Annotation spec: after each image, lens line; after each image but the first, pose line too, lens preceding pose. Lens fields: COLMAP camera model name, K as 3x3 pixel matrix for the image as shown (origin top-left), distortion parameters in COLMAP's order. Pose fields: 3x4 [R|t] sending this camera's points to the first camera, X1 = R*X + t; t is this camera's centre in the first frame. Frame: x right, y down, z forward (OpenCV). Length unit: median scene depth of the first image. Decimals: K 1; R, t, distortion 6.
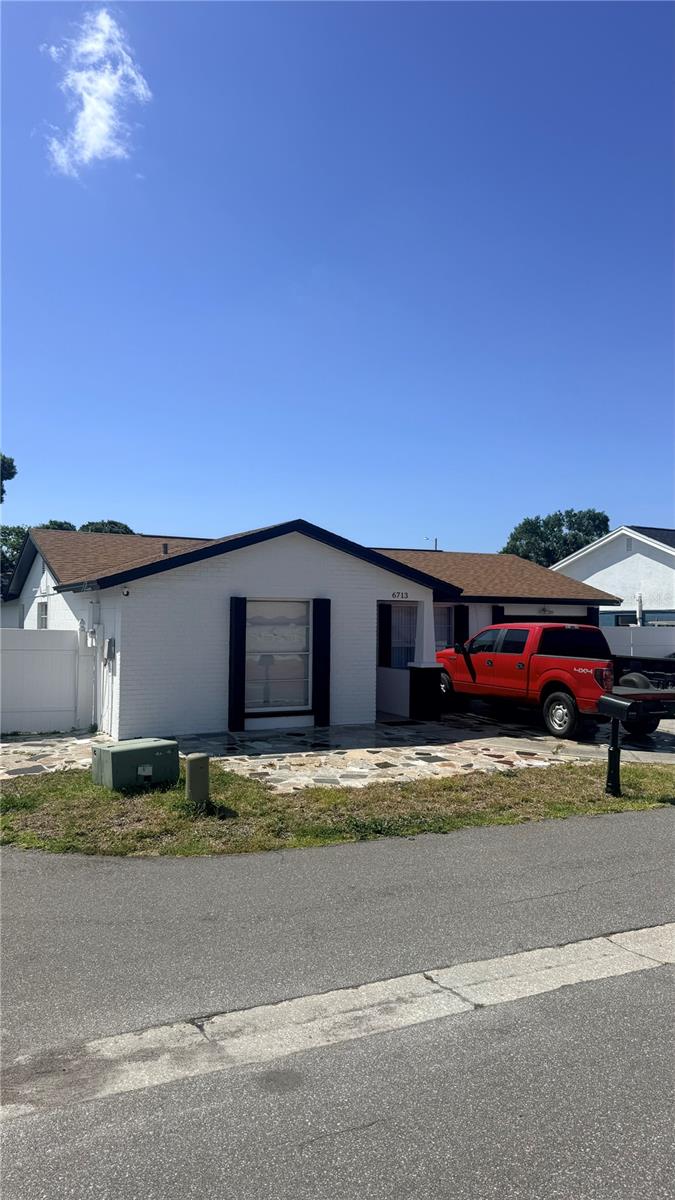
lens RADIAL K [[867.8, 0, 335.0], [0, 867.8, 601.8], [0, 0, 1]] dist [-0.003086, -0.003316]
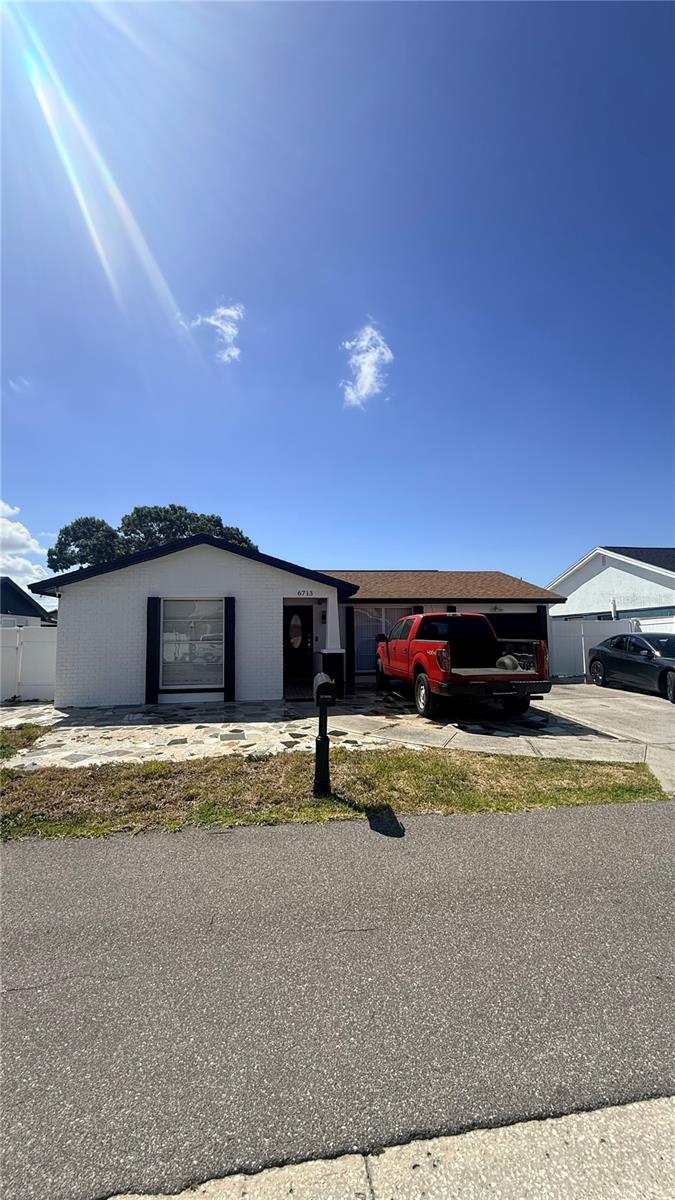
lens RADIAL K [[474.8, 0, 371.0], [0, 474.8, 608.1], [0, 0, 1]] dist [-0.003233, -0.000305]
pose [[0.961116, -0.037345, -0.273607, 0.352152], [0.027421, 0.998823, -0.040007, 0.043435], [0.274779, 0.030948, 0.961009, 0.397303]]
